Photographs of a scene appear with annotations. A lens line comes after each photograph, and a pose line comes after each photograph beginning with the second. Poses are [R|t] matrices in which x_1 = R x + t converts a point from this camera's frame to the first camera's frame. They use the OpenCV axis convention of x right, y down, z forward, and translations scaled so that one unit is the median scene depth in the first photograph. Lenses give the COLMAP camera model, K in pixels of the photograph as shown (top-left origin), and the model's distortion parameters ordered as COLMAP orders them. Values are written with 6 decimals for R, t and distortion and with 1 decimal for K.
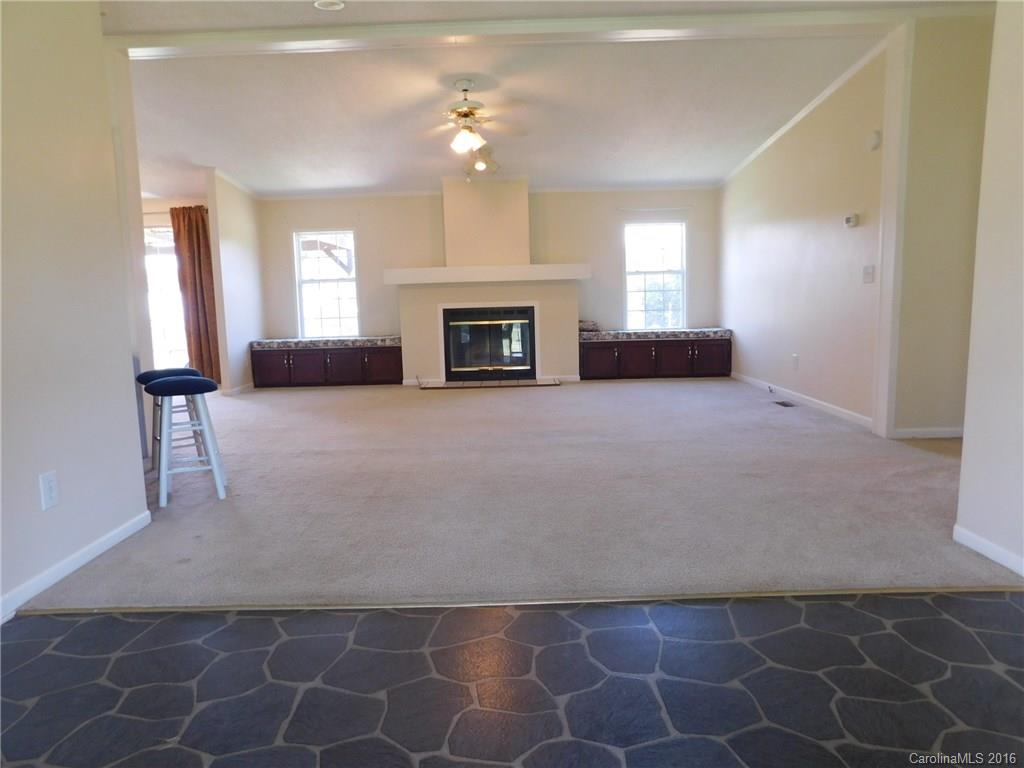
lens RADIAL K [[678.2, 0, 512.4], [0, 678.2, 379.0], [0, 0, 1]] dist [-0.066685, 0.049151]
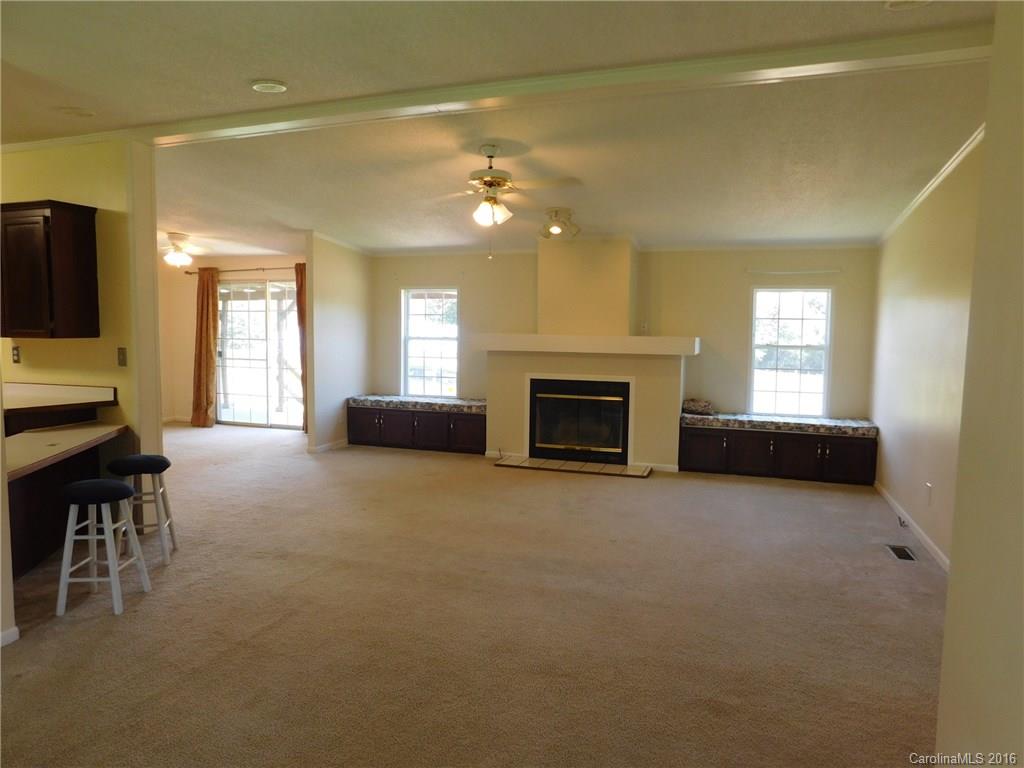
lens RADIAL K [[678.2, 0, 512.4], [0, 678.2, 379.0], [0, 0, 1]] dist [-0.066685, 0.049151]
pose [[0.945911, 0.063662, -0.318120, 0.164986], [-0.076337, 0.996702, -0.027524, -0.074971], [0.315318, 0.050319, 0.947651, 0.117847]]
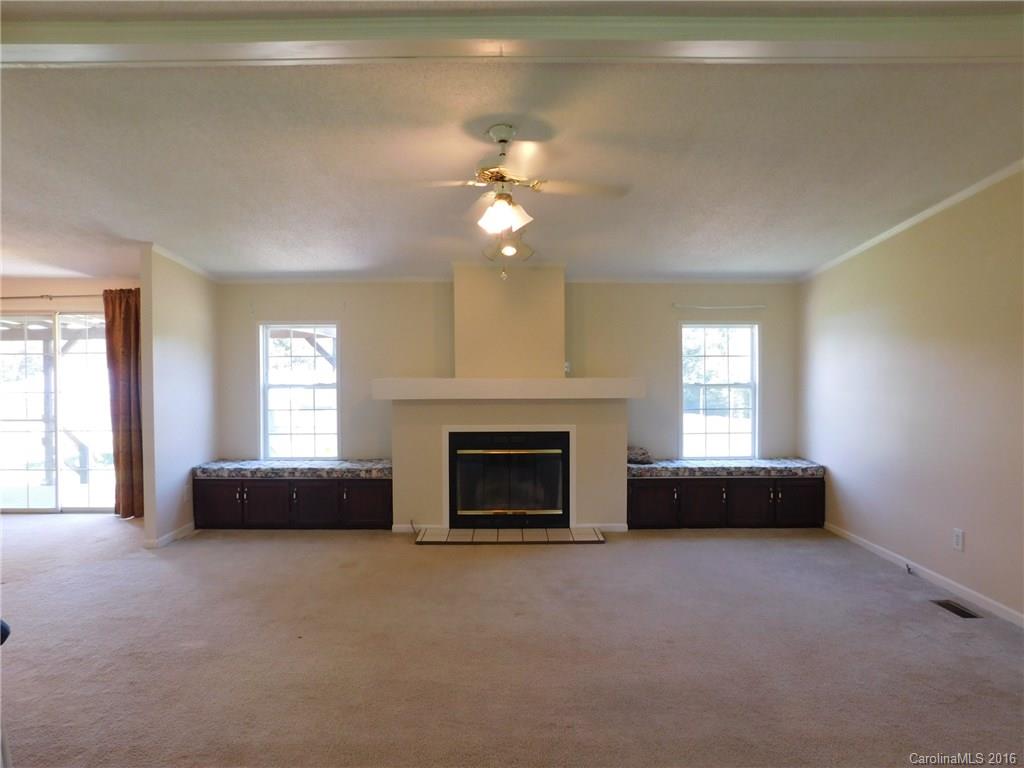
lens RADIAL K [[678.2, 0, 512.4], [0, 678.2, 379.0], [0, 0, 1]] dist [-0.066685, 0.049151]
pose [[0.999692, 0.023141, 0.008952, -0.039210], [-0.022067, 0.994158, -0.105653, -0.083216], [-0.011345, 0.105423, 0.994363, 0.236581]]
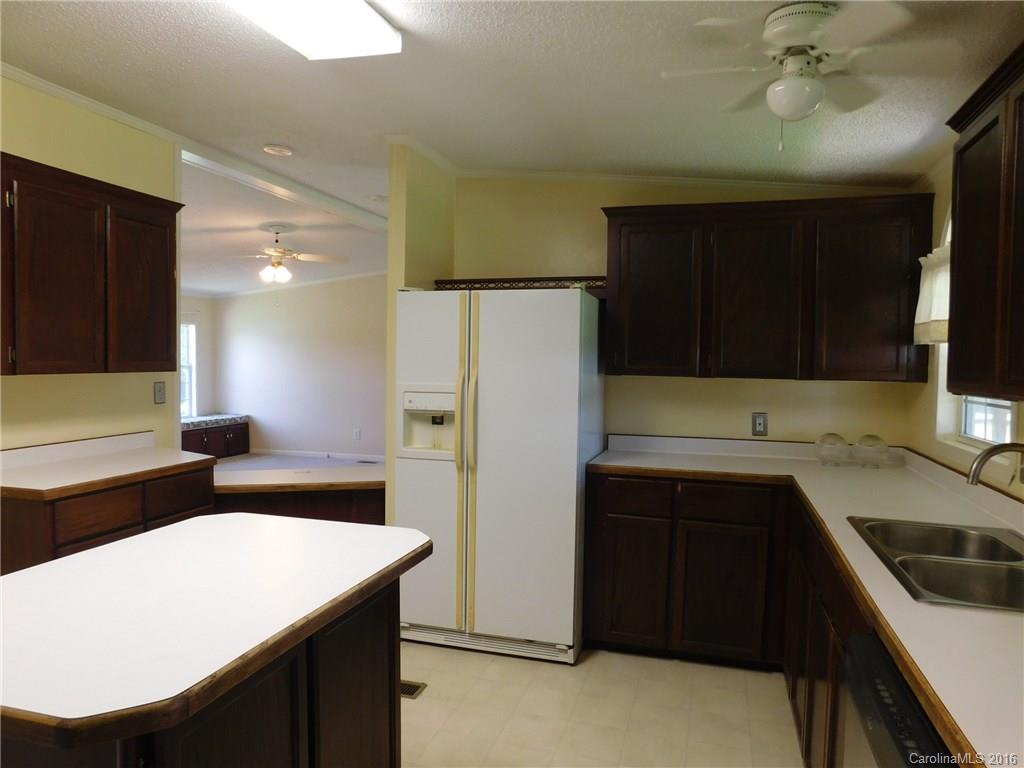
lens RADIAL K [[678.2, 0, 512.4], [0, 678.2, 379.0], [0, 0, 1]] dist [-0.066685, 0.049151]
pose [[0.291640, -0.003250, 0.956522, -0.720043], [0.104369, 0.994132, -0.028444, -0.052971], [-0.950817, 0.108127, 0.290268, 0.168880]]
